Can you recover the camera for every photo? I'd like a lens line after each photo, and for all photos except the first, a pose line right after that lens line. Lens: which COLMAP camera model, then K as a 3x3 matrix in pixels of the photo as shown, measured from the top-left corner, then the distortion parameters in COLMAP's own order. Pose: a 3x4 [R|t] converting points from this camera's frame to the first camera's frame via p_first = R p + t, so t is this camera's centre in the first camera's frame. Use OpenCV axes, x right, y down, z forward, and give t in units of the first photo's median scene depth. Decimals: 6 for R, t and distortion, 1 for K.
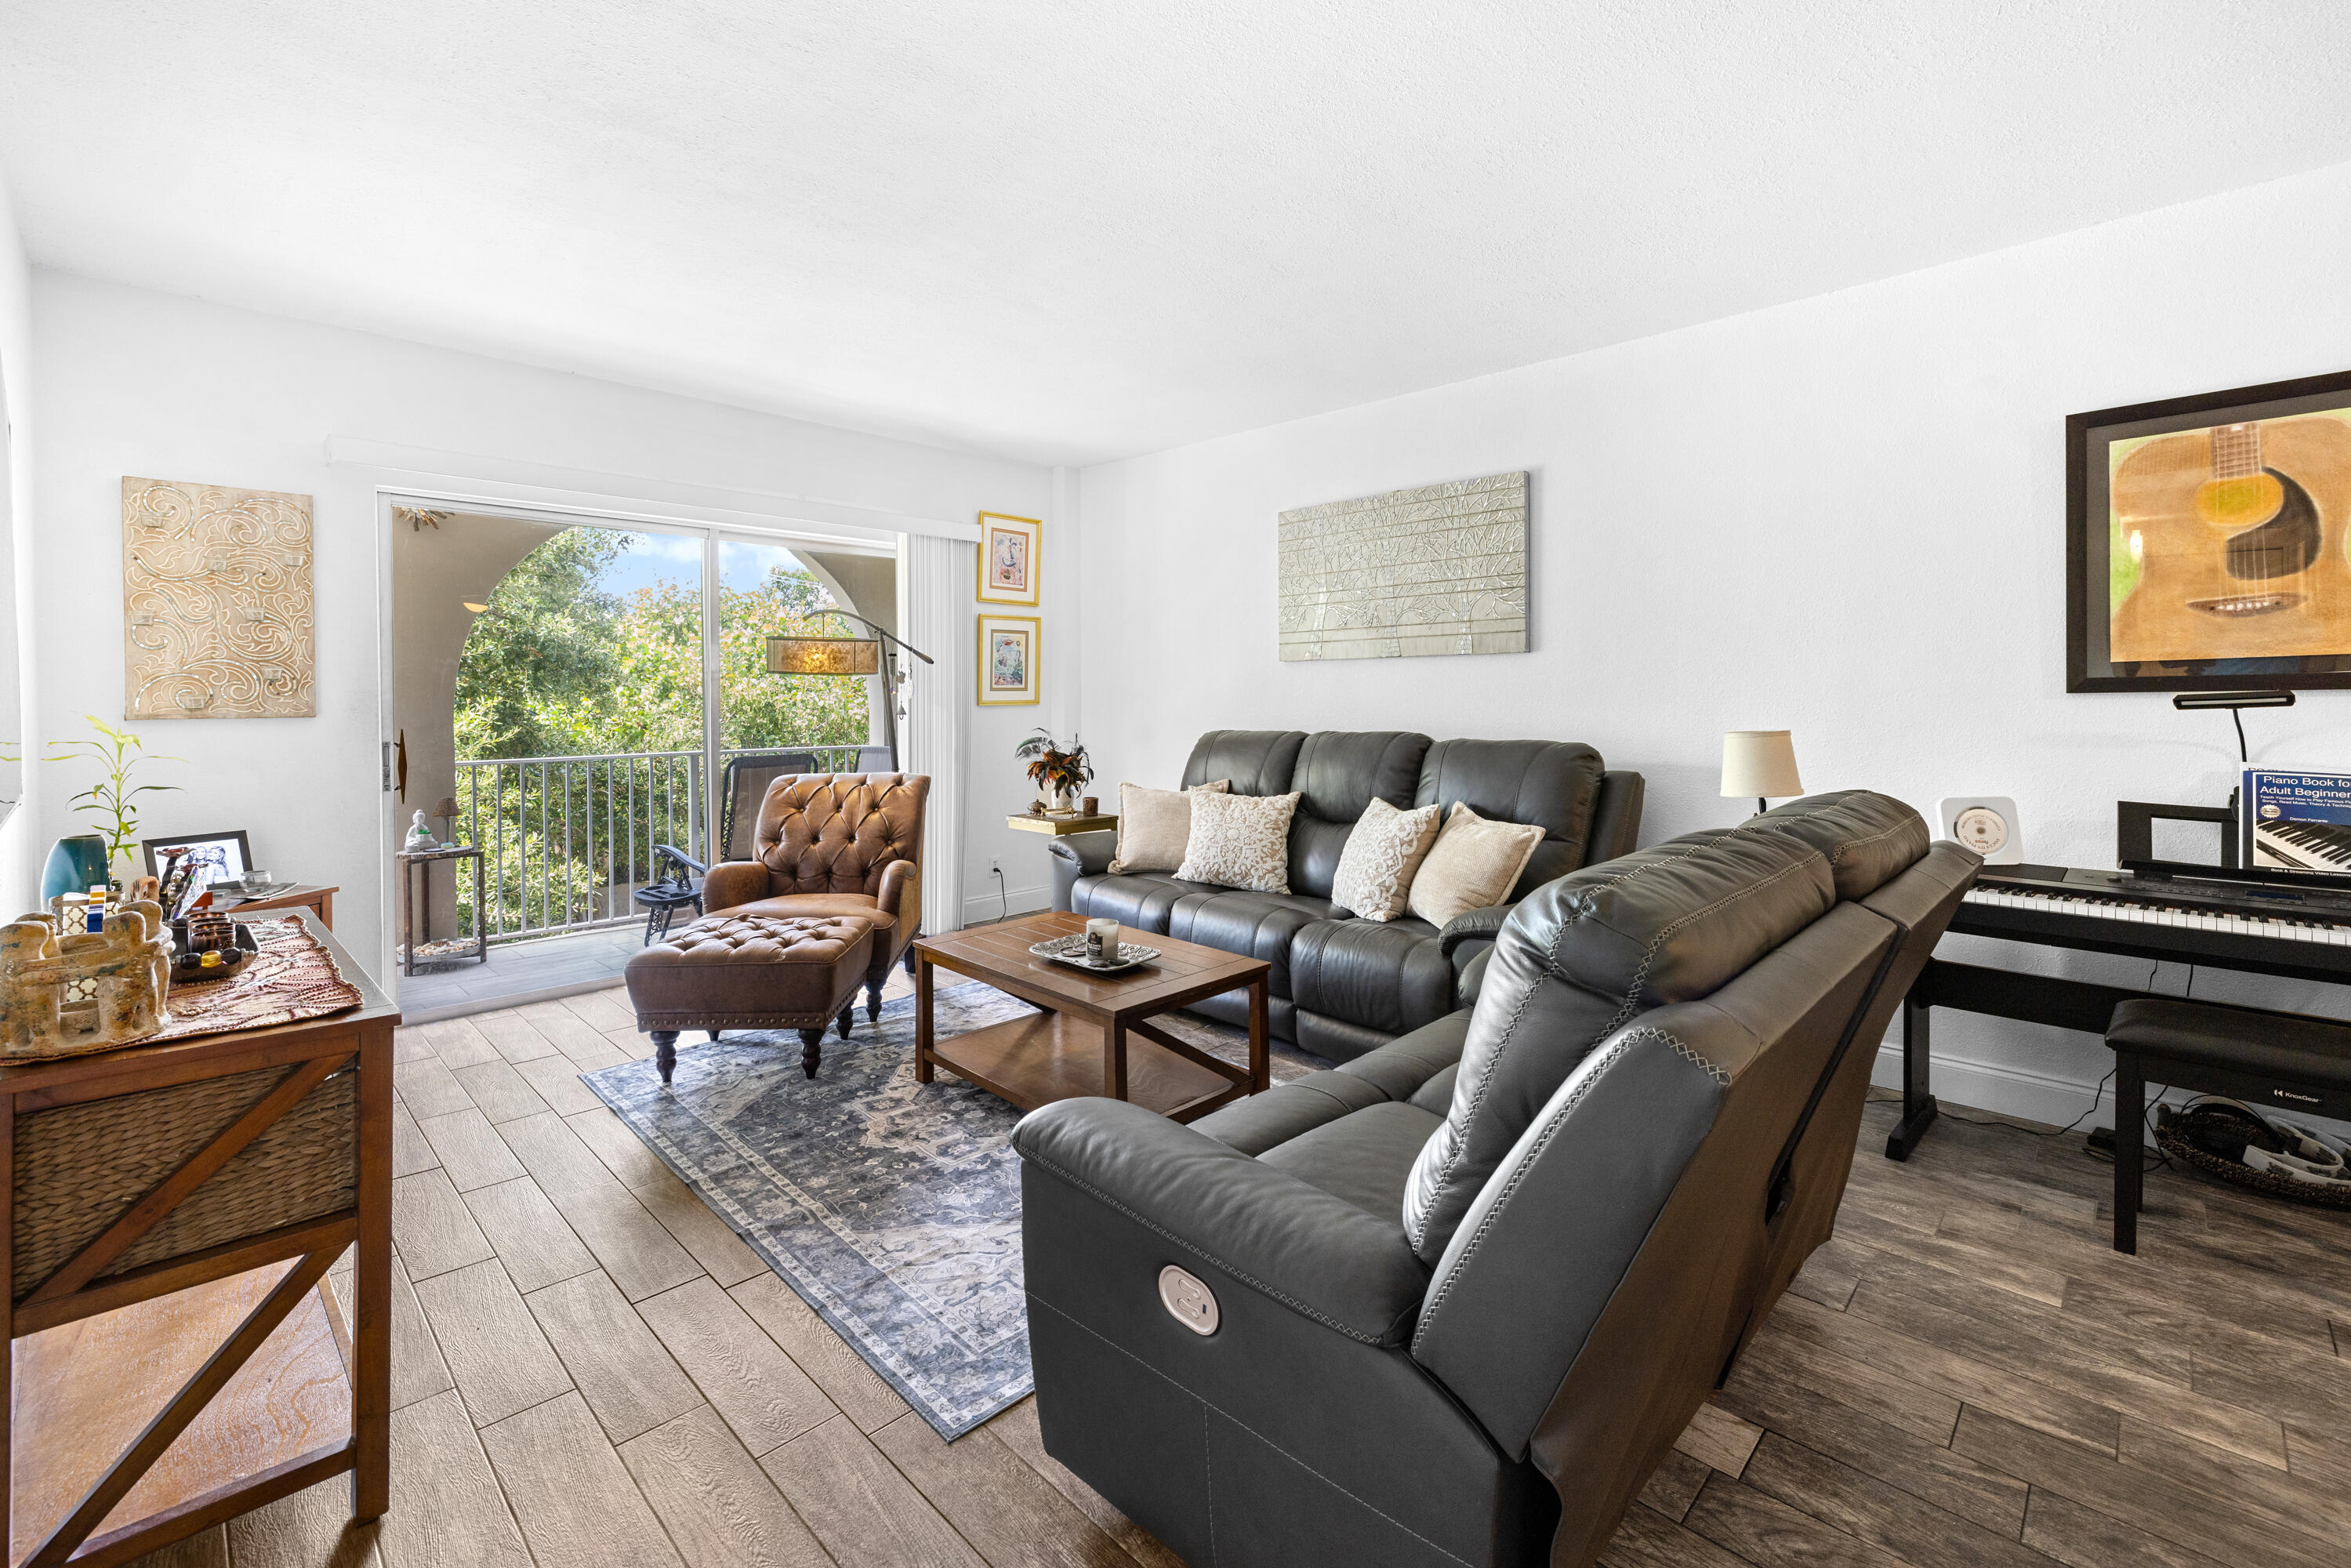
lens RADIAL K [[1014.1, 0, 1176.9], [0, 1014.1, 713.7], [0, 0, 1]] dist [-0.000896, 0.000107]
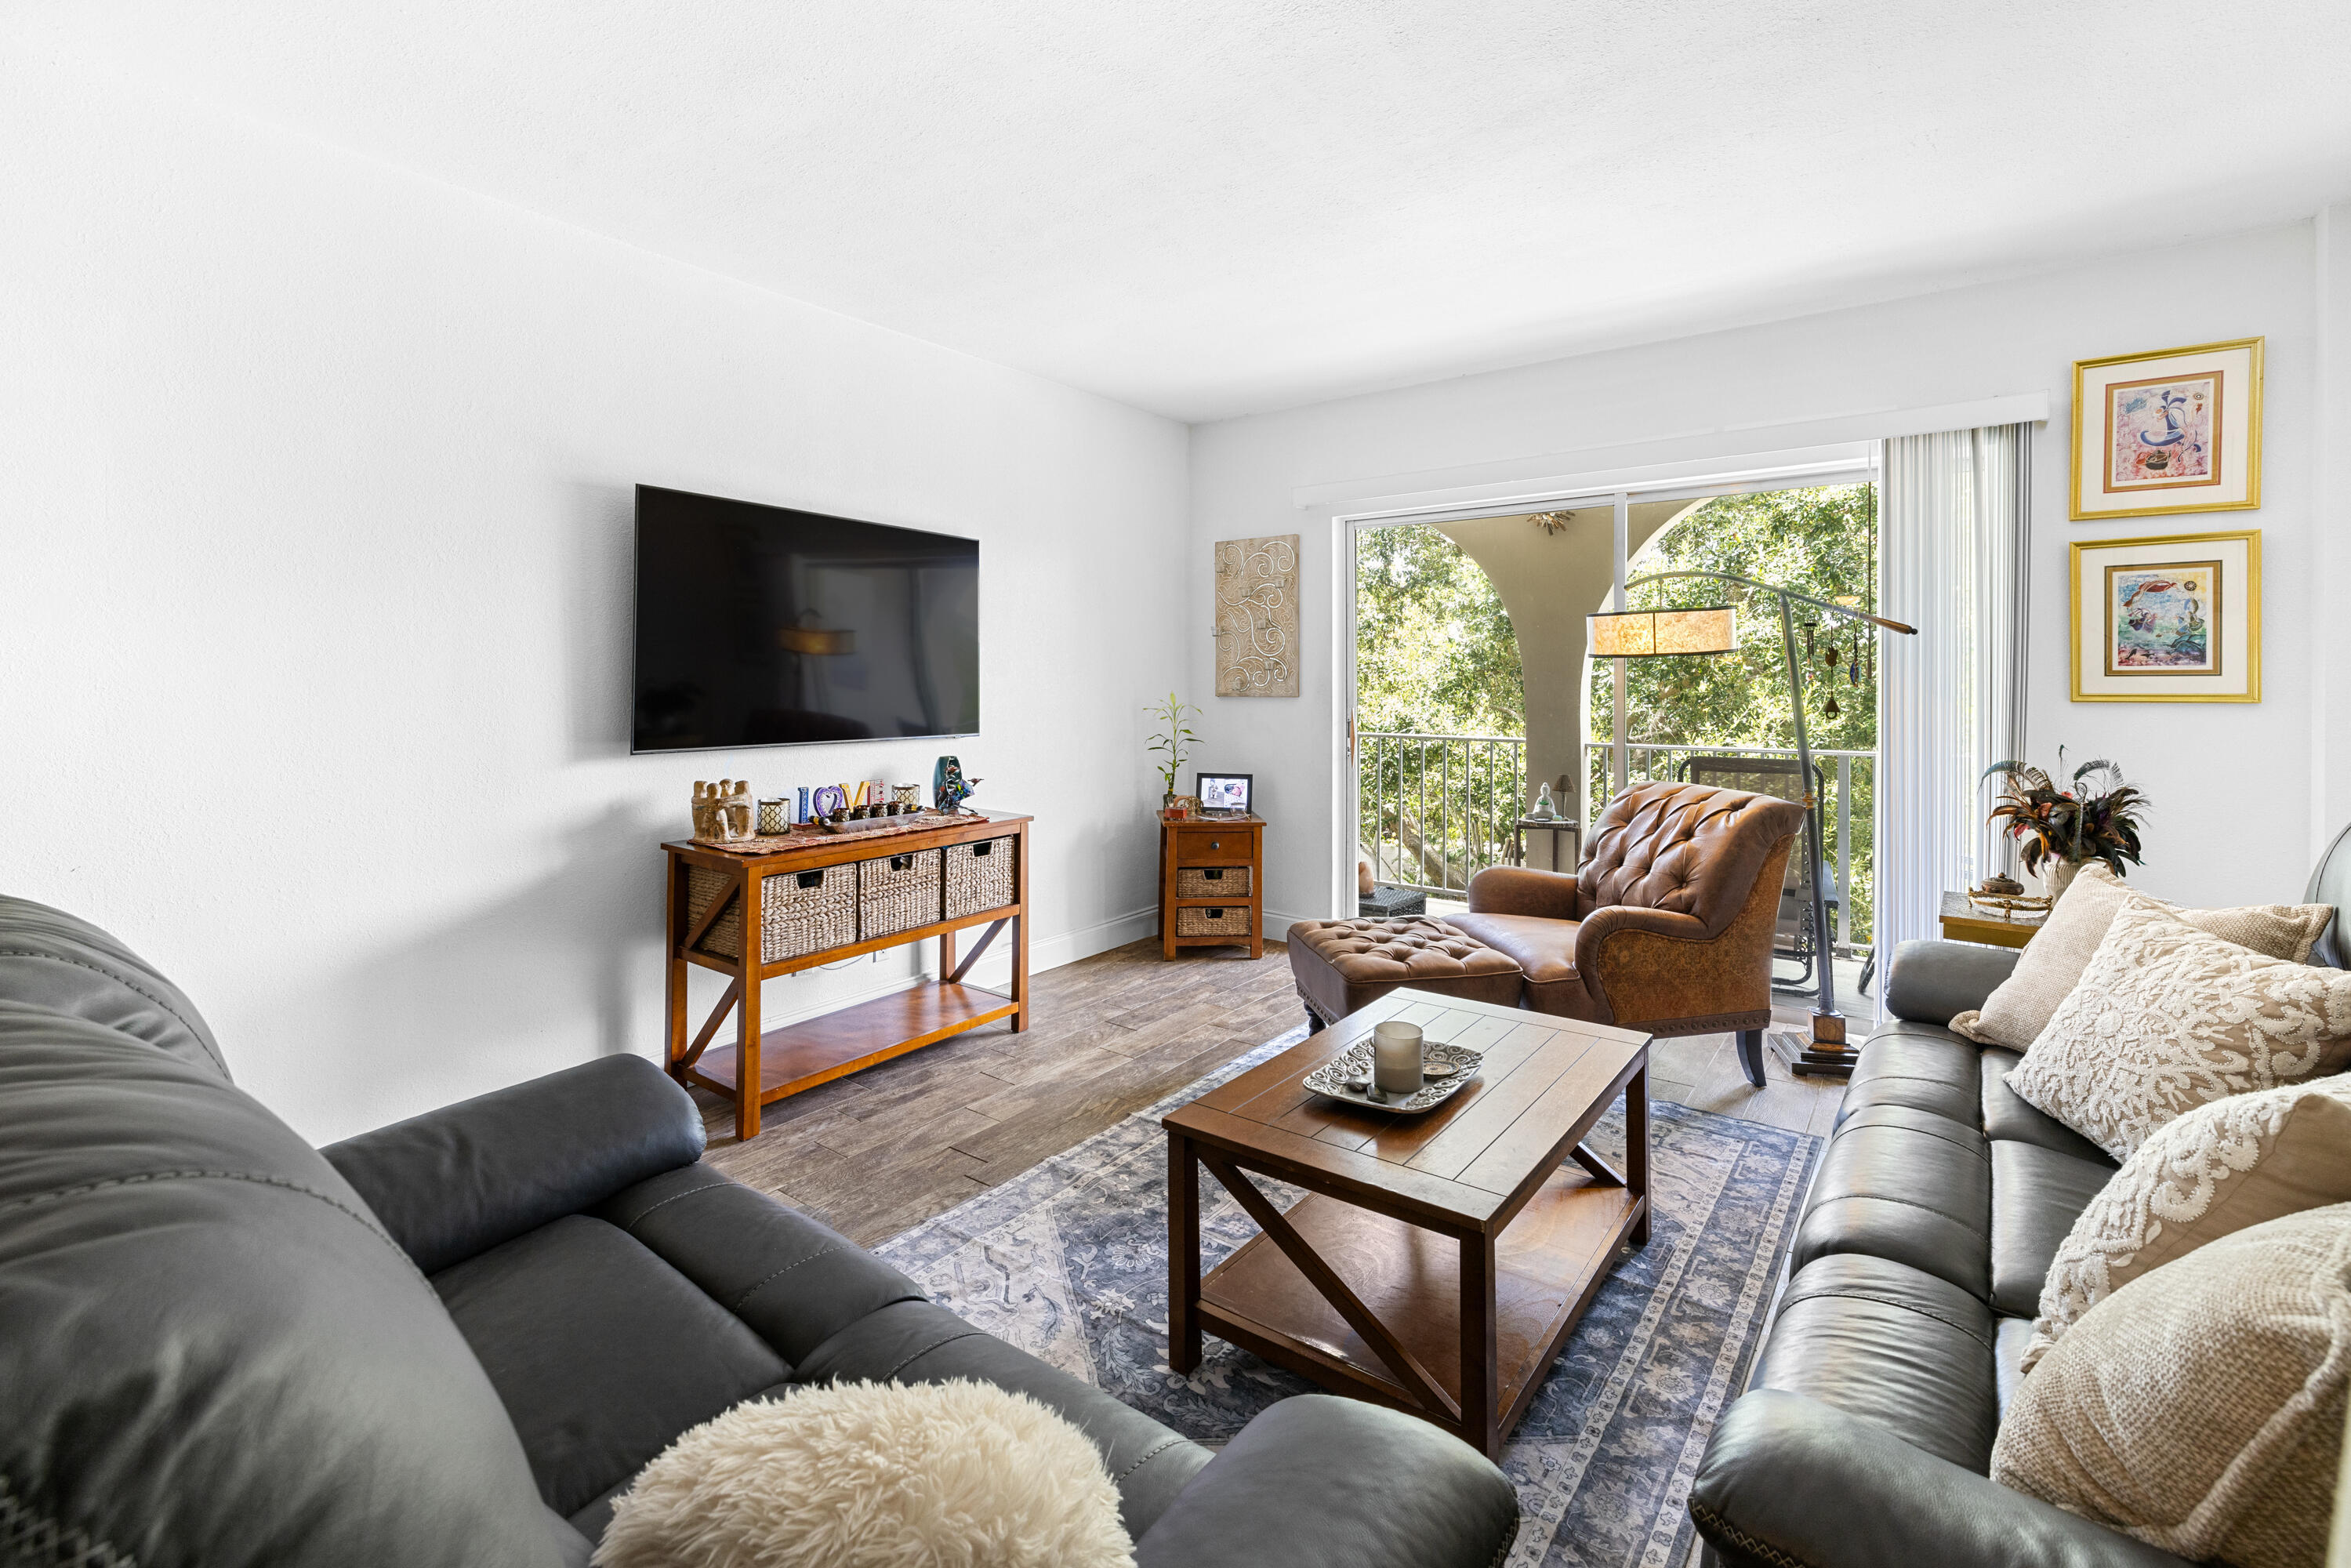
lens RADIAL K [[1024.3, 0, 1178.2], [0, 1024.3, 686.1], [0, 0, 1]] dist [0.001046, 0.000642]
pose [[0.143070, 0.007674, -0.989683, 0.616899], [-0.020666, 0.999775, 0.004765, -0.018230], [0.989497, 0.019771, 0.143196, 0.834252]]
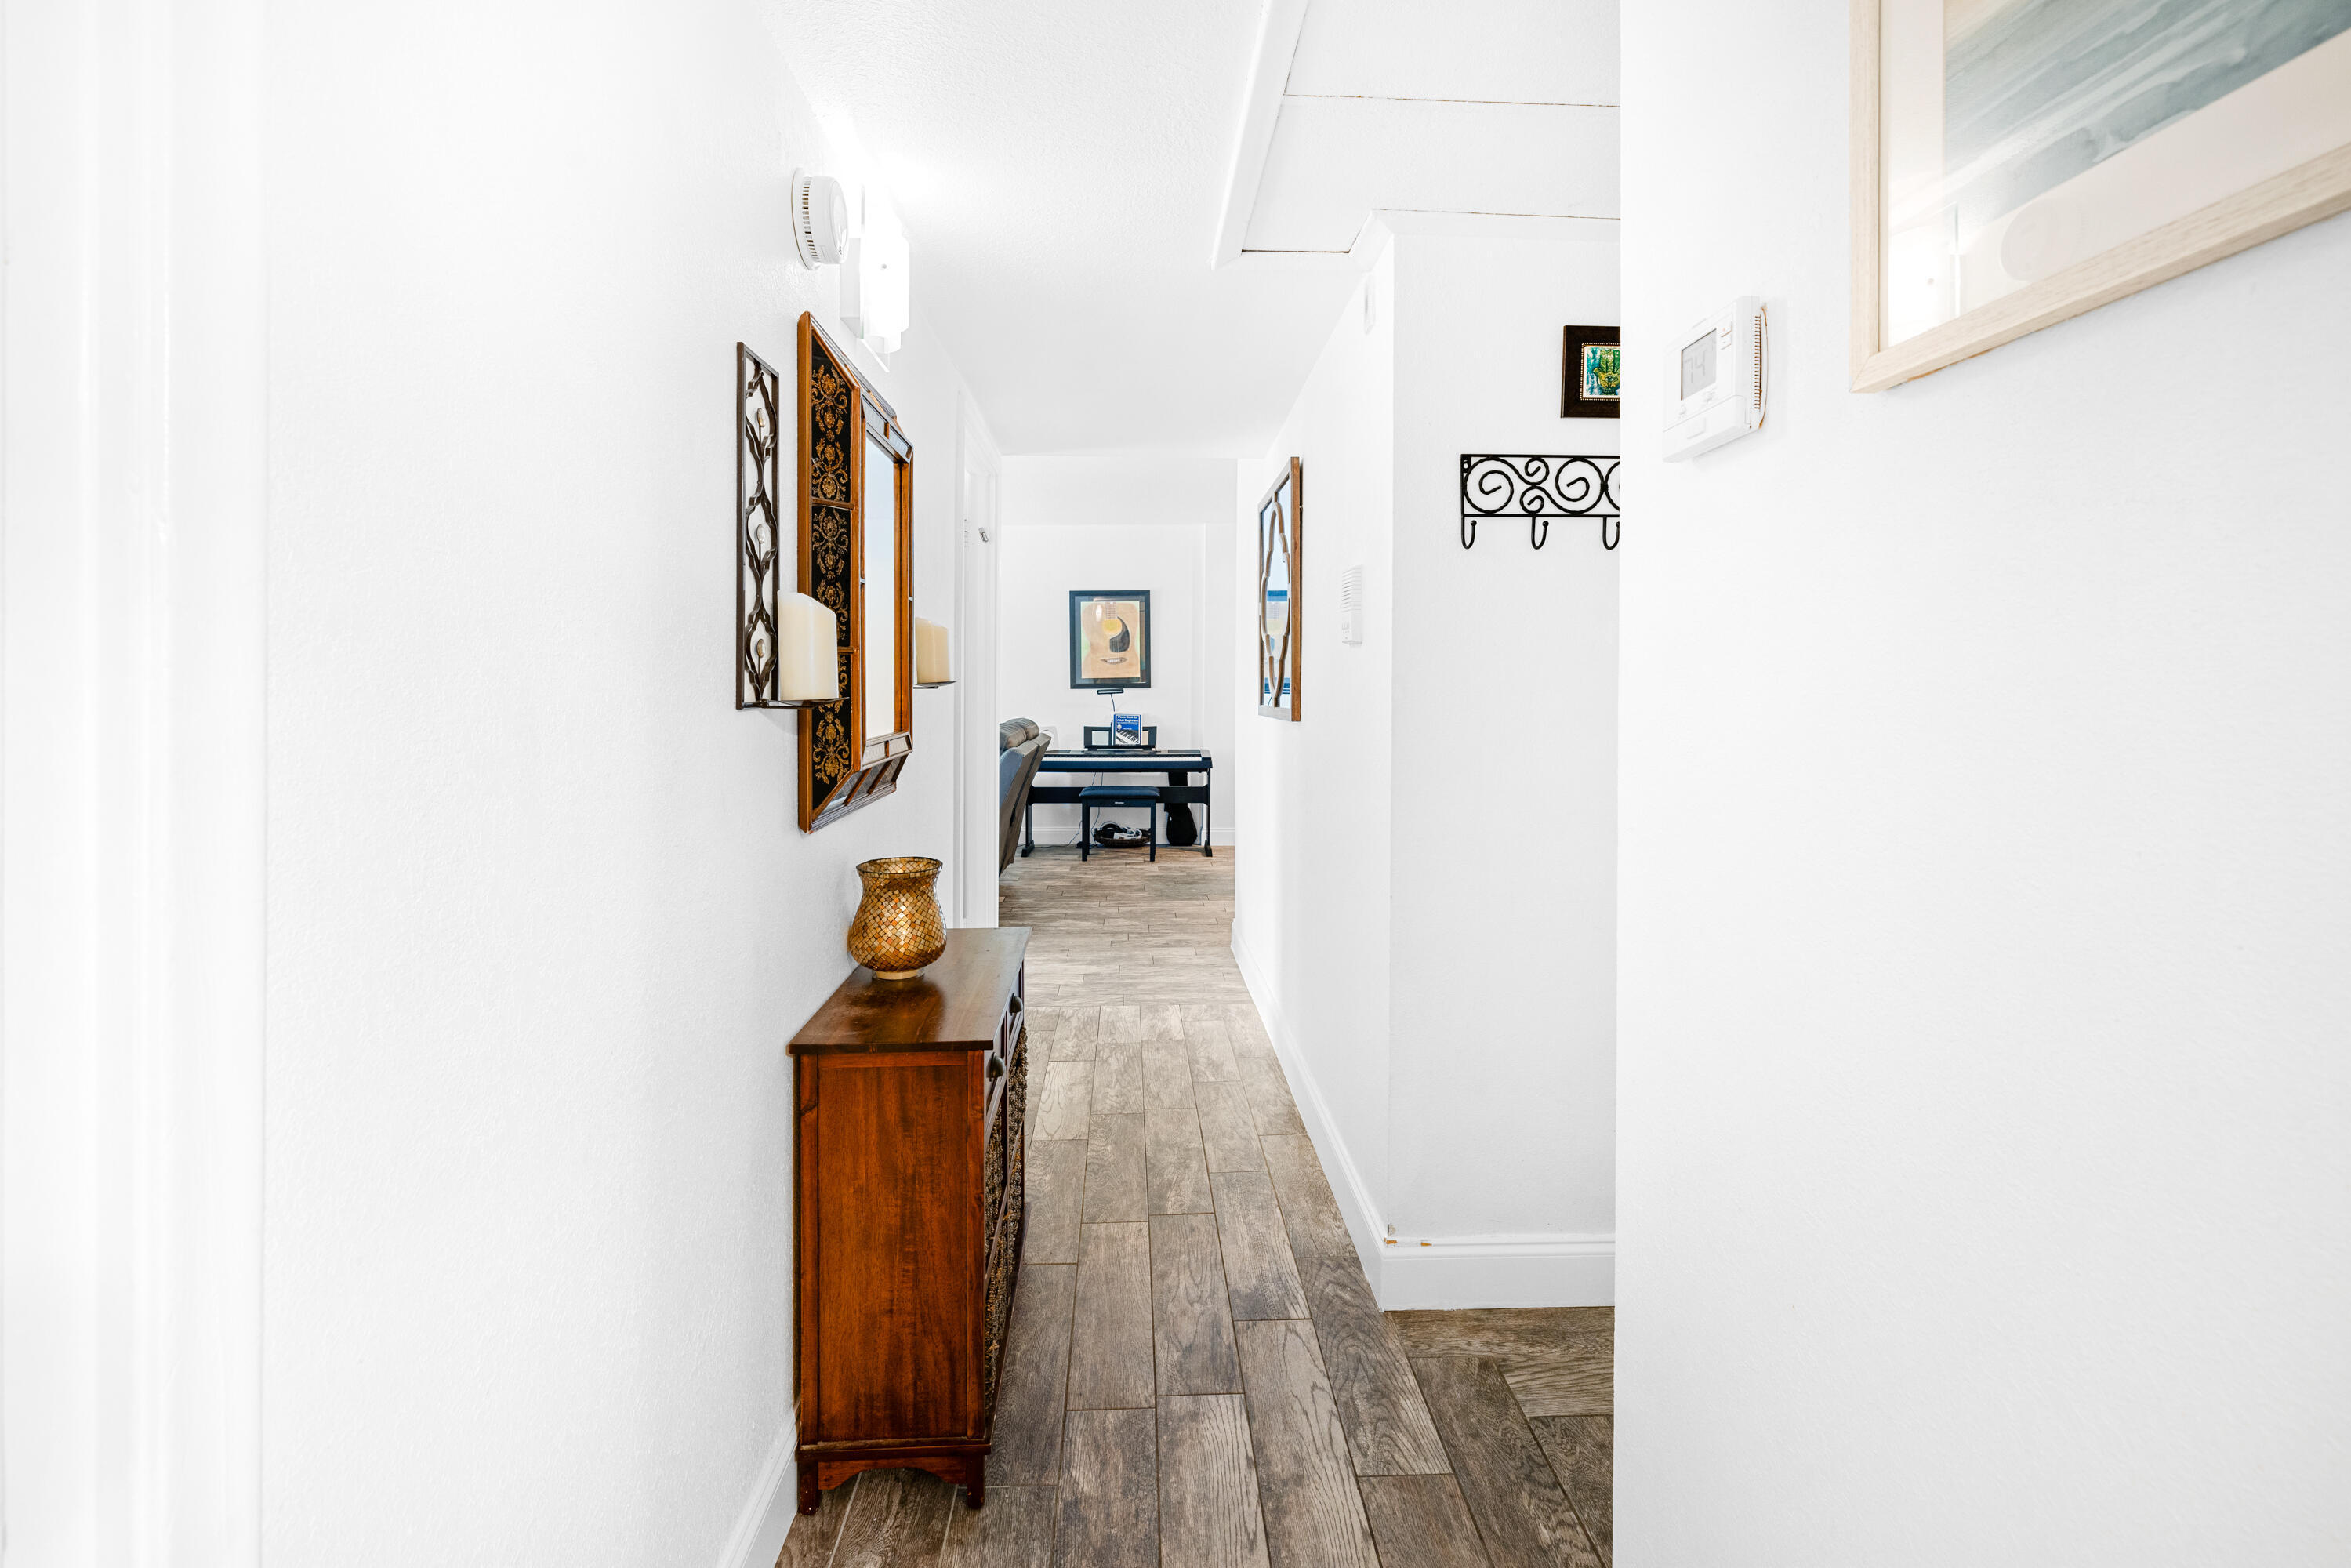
lens RADIAL K [[1014.1, 0, 1176.9], [0, 1014.1, 713.7], [0, 0, 1]] dist [-0.000896, 0.000107]
pose [[0.672248, -0.002217, 0.740322, -1.035666], [0.008392, 0.999954, -0.004626, 0.065159], [-0.740278, 0.009323, 0.672236, -1.142857]]
